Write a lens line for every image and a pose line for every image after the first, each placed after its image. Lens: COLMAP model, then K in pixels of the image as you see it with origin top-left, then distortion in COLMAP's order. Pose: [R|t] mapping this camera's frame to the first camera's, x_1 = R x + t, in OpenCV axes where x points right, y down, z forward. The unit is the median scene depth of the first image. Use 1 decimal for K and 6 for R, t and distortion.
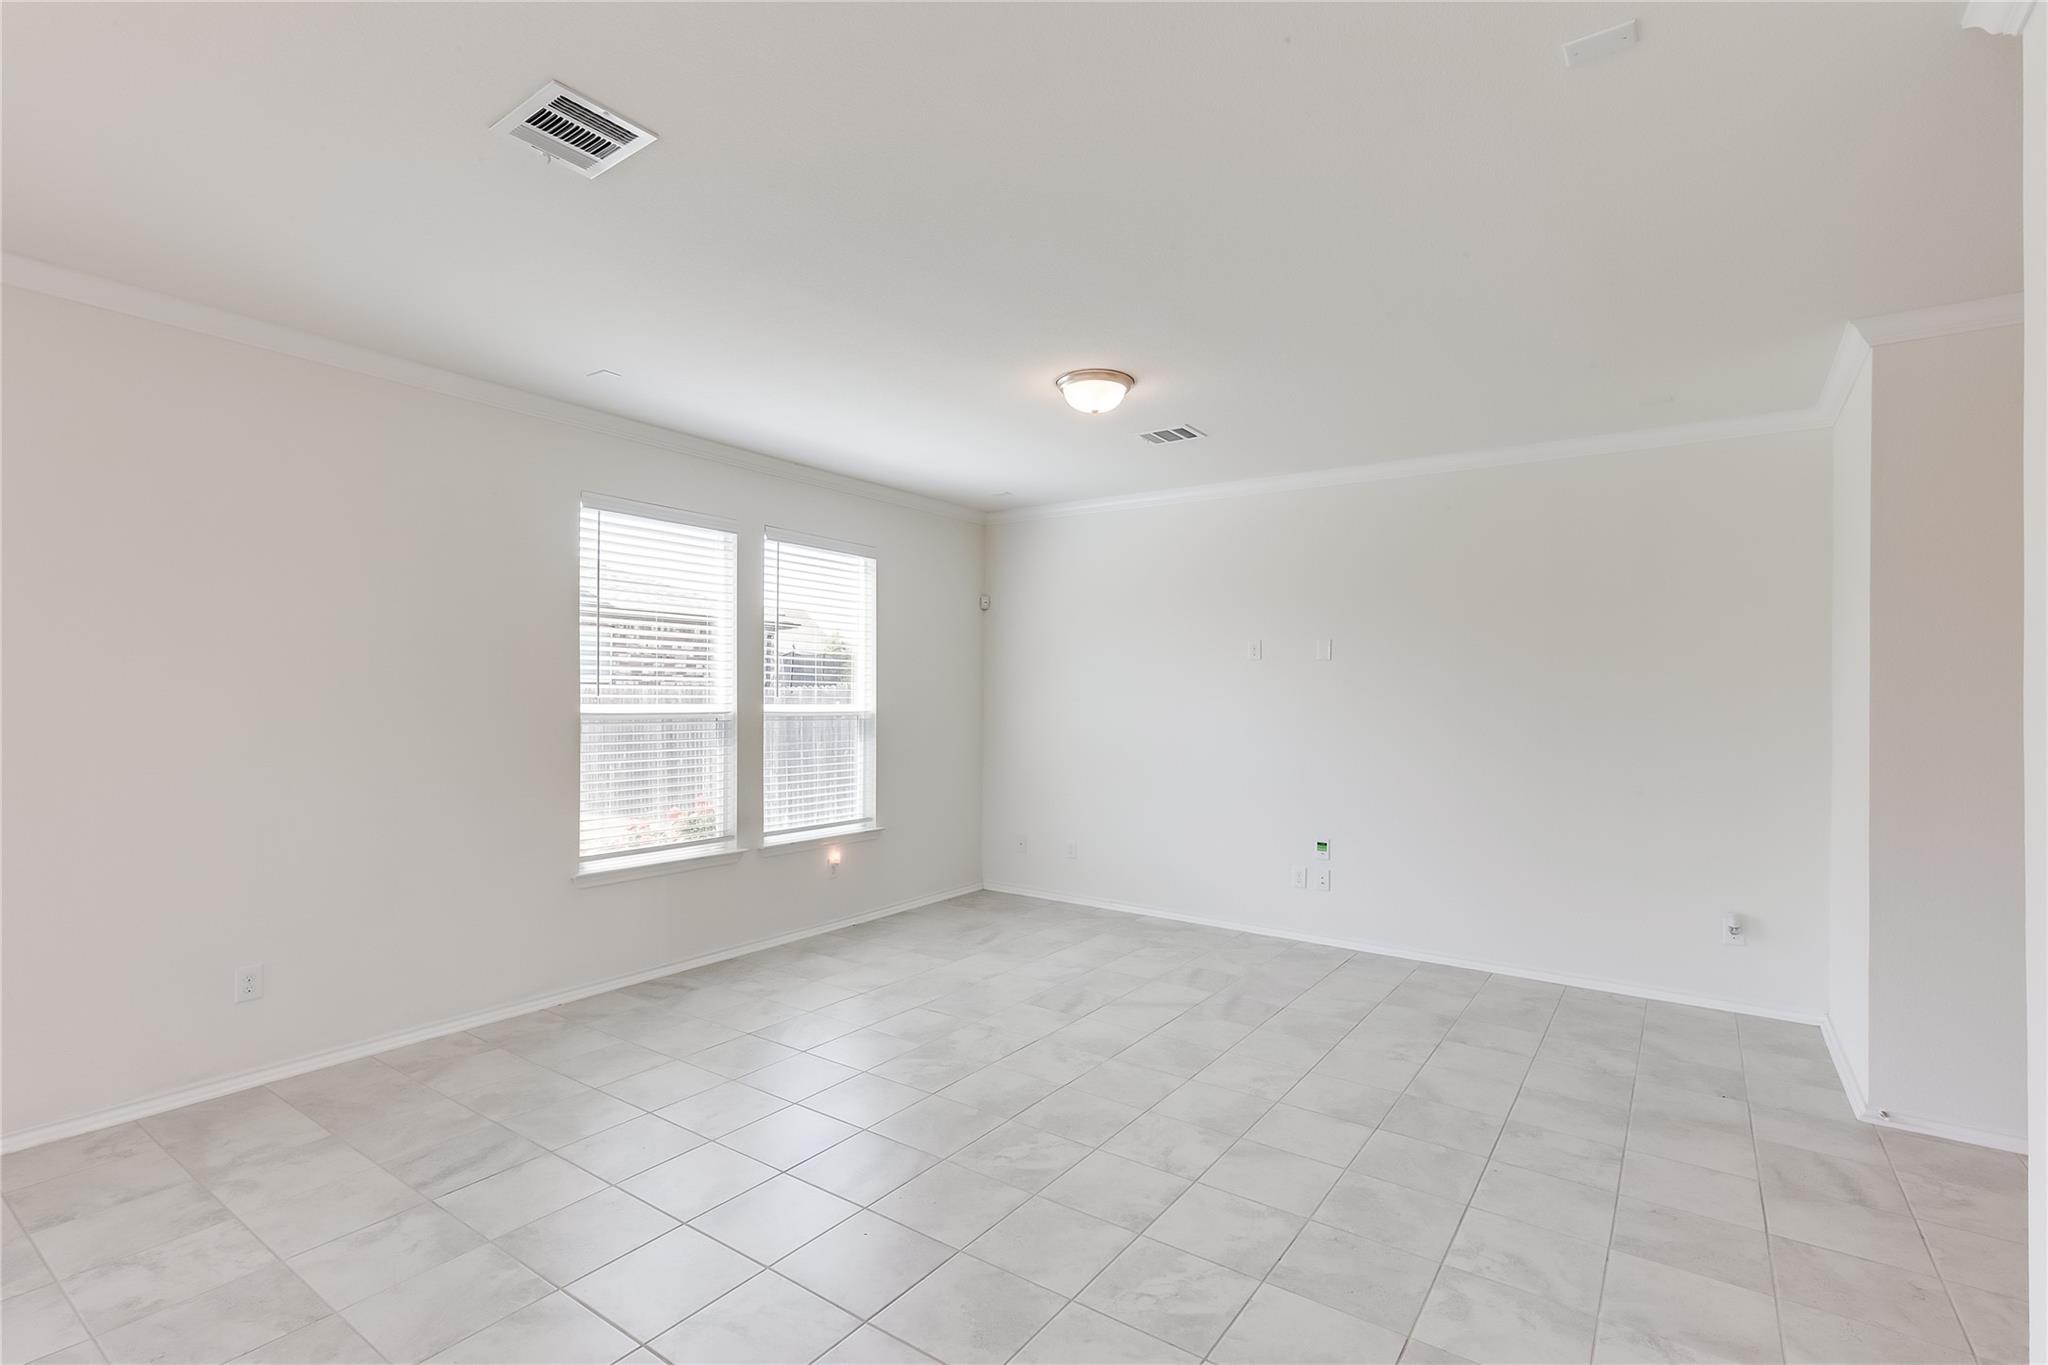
lens RADIAL K [[942.7, 0, 1027.6], [0, 942.7, 691.8], [0, 0, 1]] dist [0.004018, 0.000249]
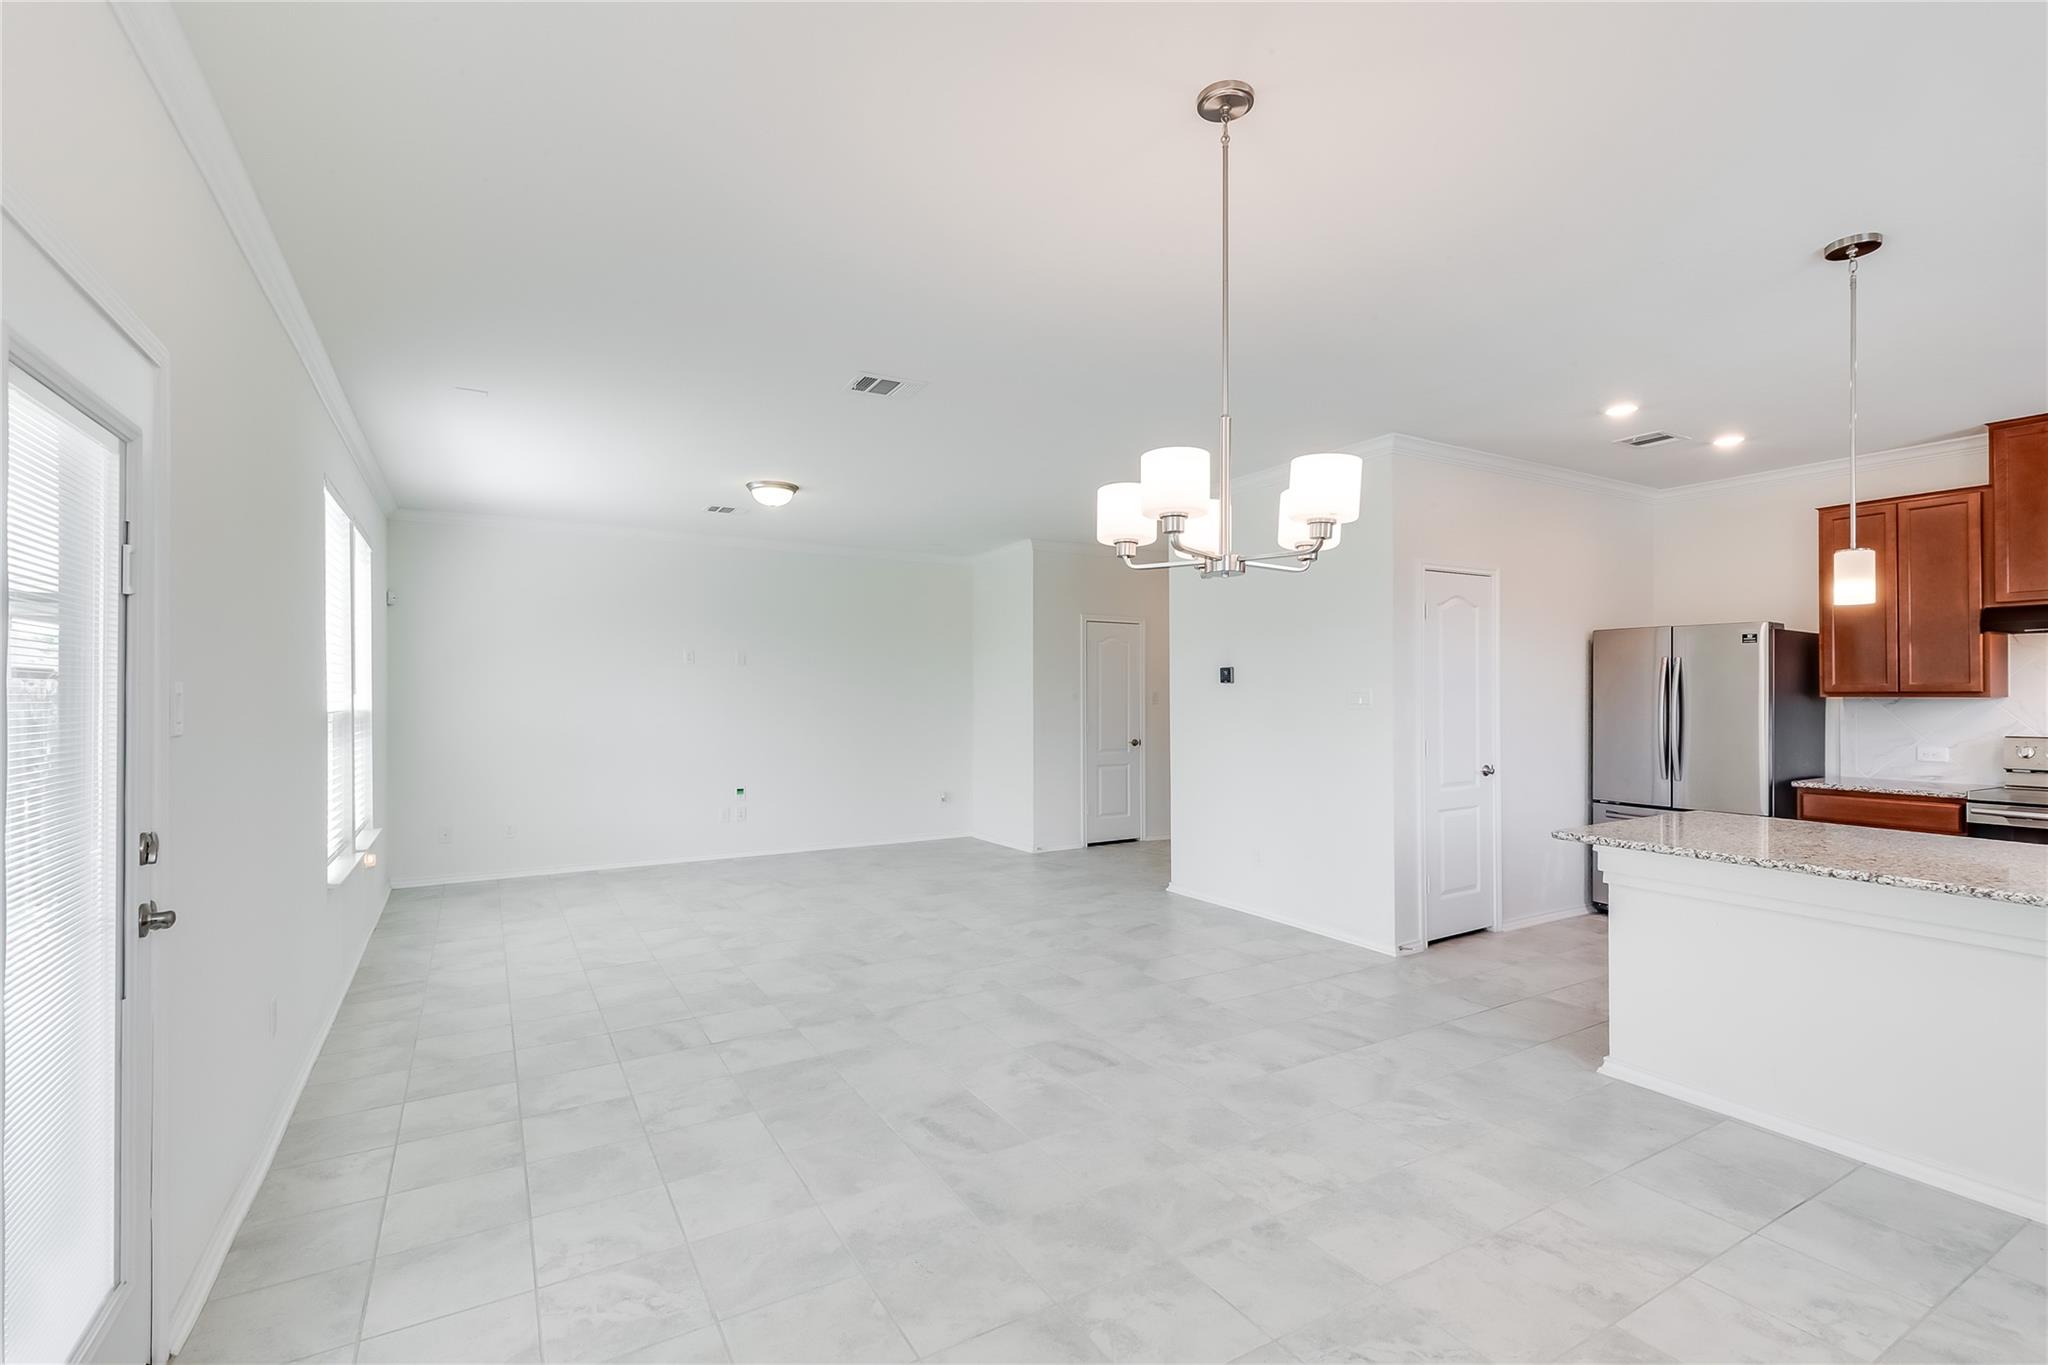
lens RADIAL K [[917.9, 0, 1025.2], [0, 917.9, 687.3], [0, 0, 1]] dist [0.000795, 0.000235]
pose [[0.412394, -0.004360, 0.910995, -0.953616], [0.005103, 0.999984, 0.002476, 0.000367], [-0.910991, 0.003627, 0.412410, -0.000850]]
